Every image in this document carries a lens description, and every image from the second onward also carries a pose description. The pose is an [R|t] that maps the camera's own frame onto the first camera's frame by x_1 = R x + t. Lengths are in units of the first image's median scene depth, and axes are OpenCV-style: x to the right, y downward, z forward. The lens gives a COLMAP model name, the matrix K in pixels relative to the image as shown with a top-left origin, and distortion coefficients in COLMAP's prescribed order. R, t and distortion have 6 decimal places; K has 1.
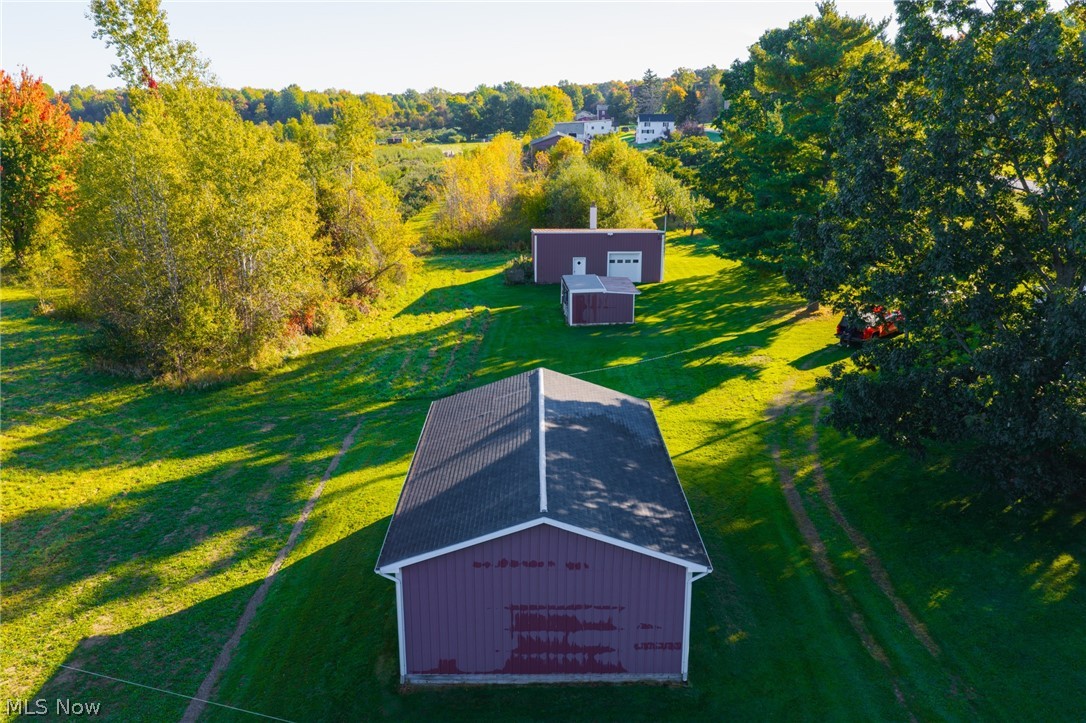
lens RADIAL K [[905.9, 0, 543.0], [0, 905.9, 361.5], [0, 0, 1]] dist [0.008541, -0.004559]
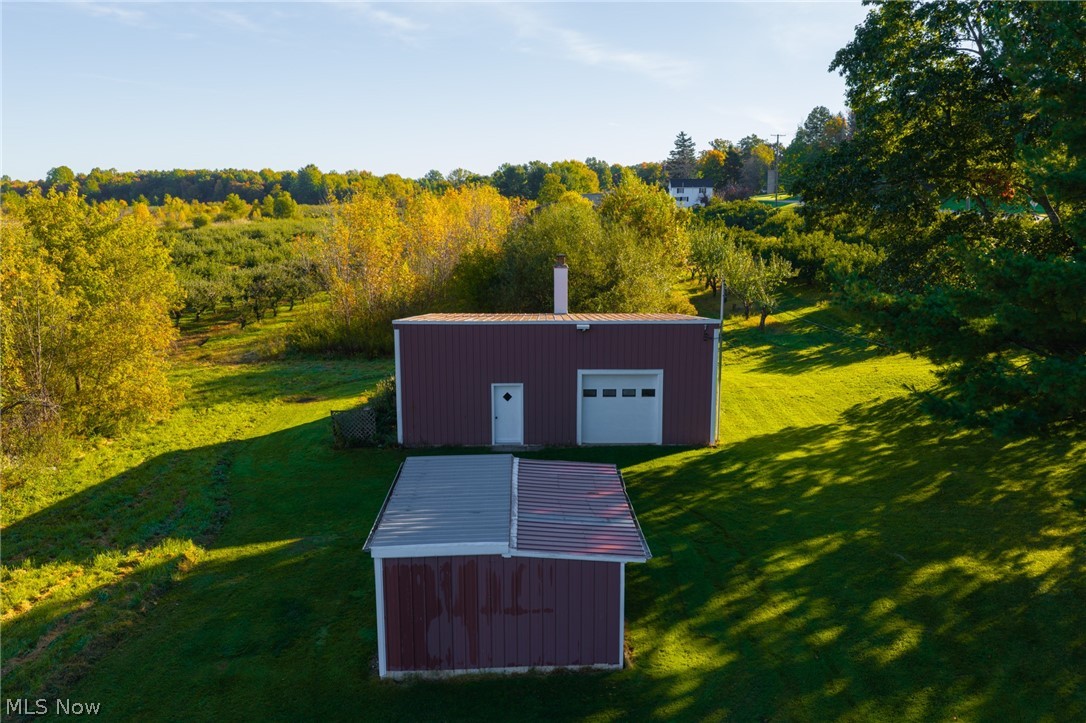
lens RADIAL K [[905.9, 0, 543.0], [0, 905.9, 361.5], [0, 0, 1]] dist [0.008541, -0.004559]
pose [[0.999258, 0.005540, -0.038112, 0.053046], [-0.009069, 0.995621, -0.093045, -0.064949], [0.037430, 0.093322, 0.994932, 0.445629]]
